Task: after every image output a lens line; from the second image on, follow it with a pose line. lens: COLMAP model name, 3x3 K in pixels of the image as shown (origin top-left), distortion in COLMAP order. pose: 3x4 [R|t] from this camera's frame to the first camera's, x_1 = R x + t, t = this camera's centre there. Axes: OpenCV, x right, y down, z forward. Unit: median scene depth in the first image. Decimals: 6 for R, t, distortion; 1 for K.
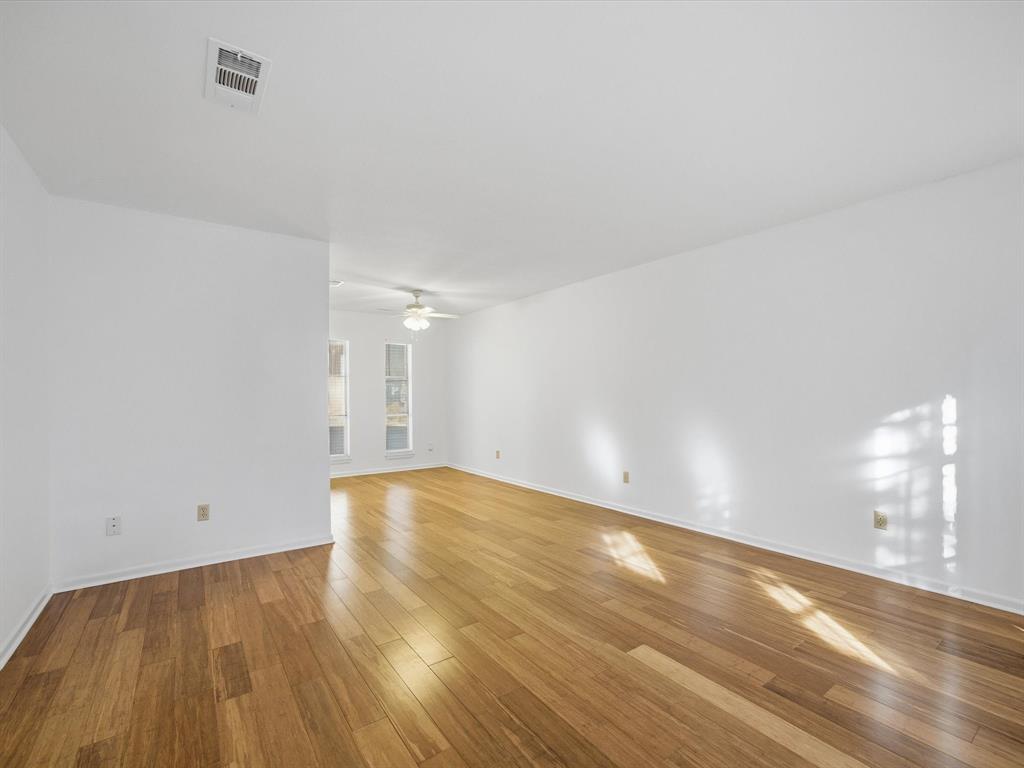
lens RADIAL K [[451.2, 0, 515.8], [0, 451.2, 380.4], [0, 0, 1]] dist [-0.044513, 0.018299]
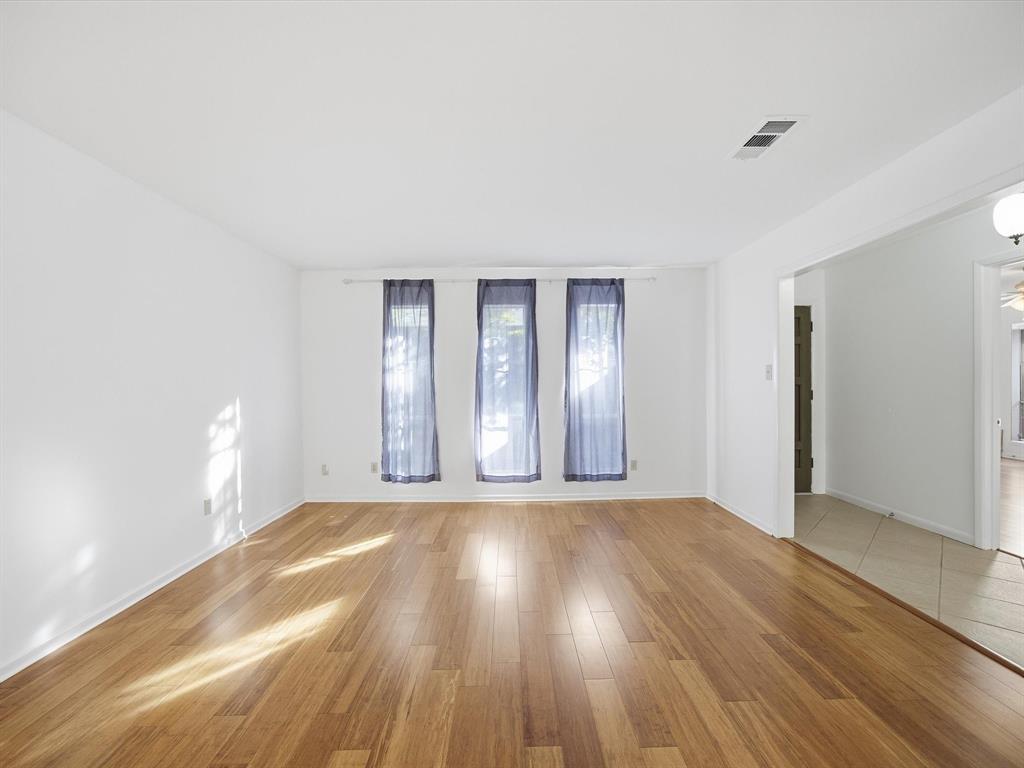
lens RADIAL K [[441.6, 0, 491.2], [0, 441.6, 385.6], [0, 0, 1]] dist [0.000797, 0.000052]
pose [[-0.784618, 0.012467, 0.619854, -0.479386], [-0.001895, 0.999745, -0.022505, 0.025703], [-0.619977, -0.018832, -0.784394, 1.492865]]
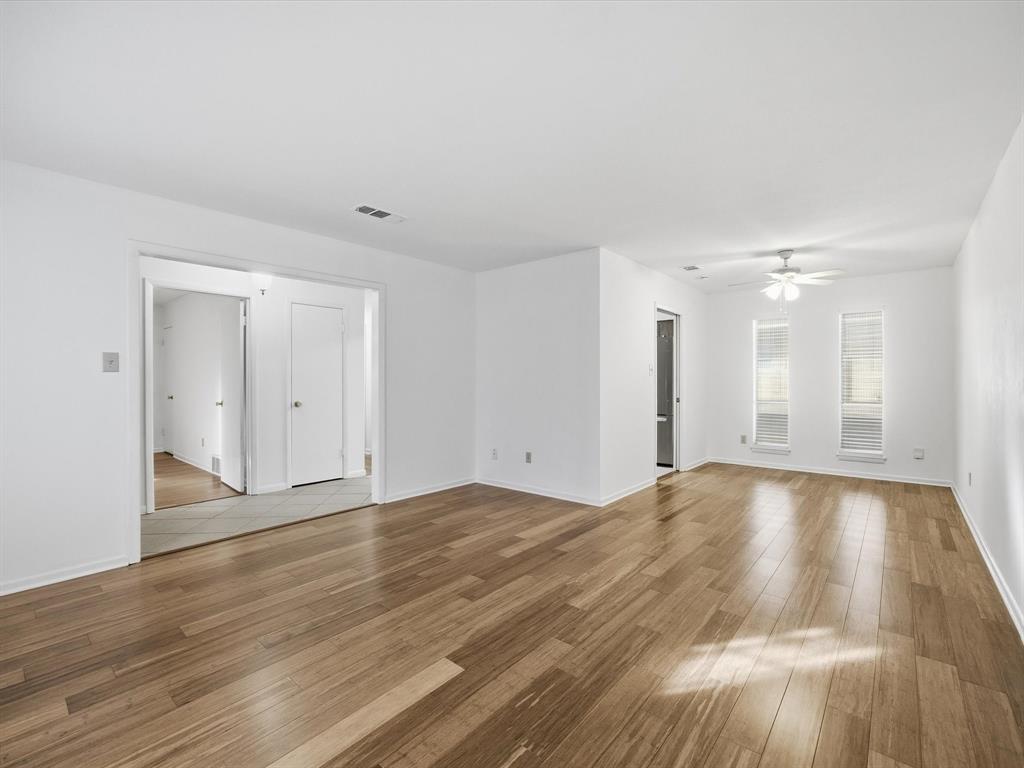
lens RADIAL K [[455.1, 0, 542.9], [0, 455.1, 383.9], [0, 0, 1]] dist [-0.000334, -0.019267]
pose [[0.269761, 0.012401, -0.962847, 0.881174], [0.033552, 0.999189, 0.022269, 0.012446], [0.962343, -0.038313, 0.269126, 0.691979]]
